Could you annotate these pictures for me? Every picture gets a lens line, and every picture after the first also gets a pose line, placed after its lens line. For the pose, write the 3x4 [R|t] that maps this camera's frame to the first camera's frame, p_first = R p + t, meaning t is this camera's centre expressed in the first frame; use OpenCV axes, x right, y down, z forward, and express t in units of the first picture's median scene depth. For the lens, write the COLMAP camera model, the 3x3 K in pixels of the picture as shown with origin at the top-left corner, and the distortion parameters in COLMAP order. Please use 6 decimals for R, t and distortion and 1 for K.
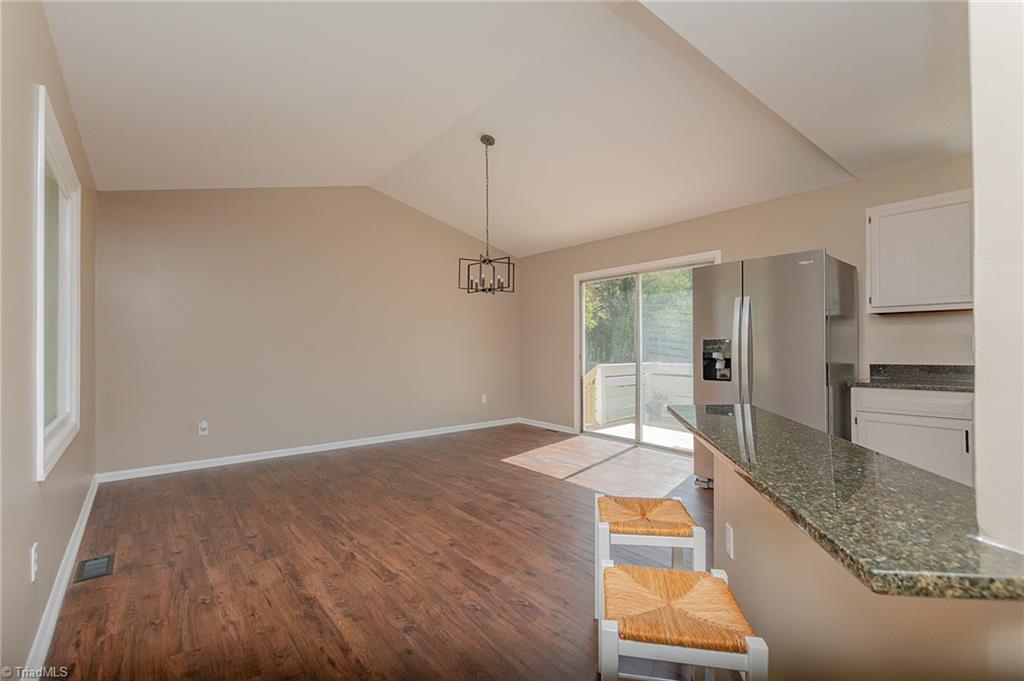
lens RADIAL K [[462.4, 0, 512.0], [0, 462.4, 340.5], [0, 0, 1]] dist [0.001459, -0.001615]
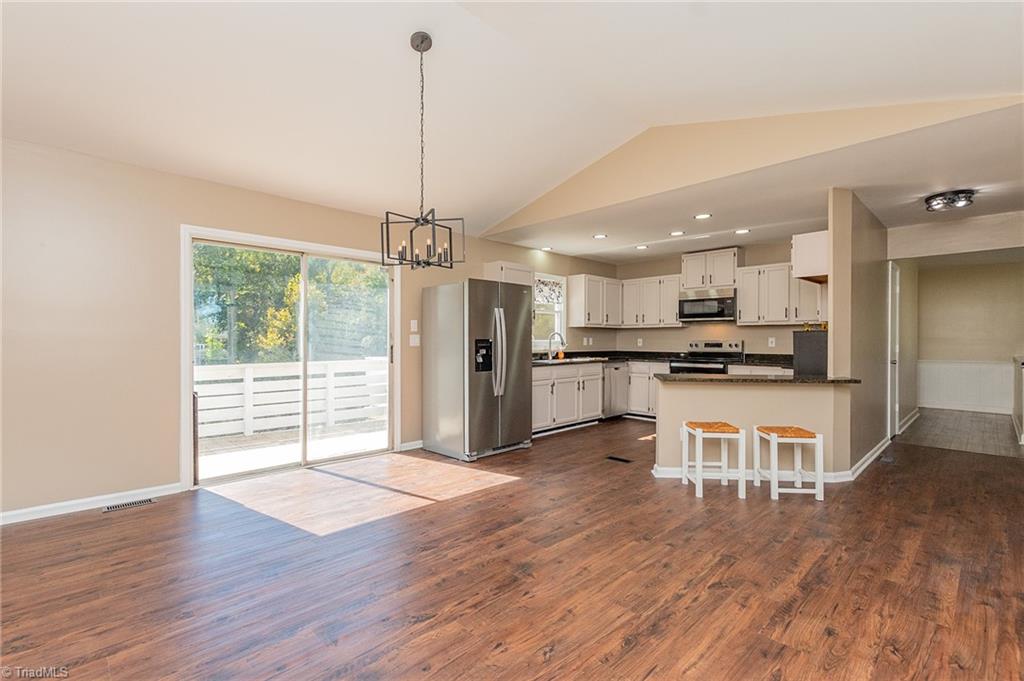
lens RADIAL K [[462.4, 0, 512.0], [0, 462.4, 340.5], [0, 0, 1]] dist [0.001459, -0.001615]
pose [[-0.091308, -0.000296, 0.995823, -1.113067], [-0.011397, 0.999935, -0.000747, -0.002247], [-0.995758, -0.011418, -0.091305, 1.370537]]
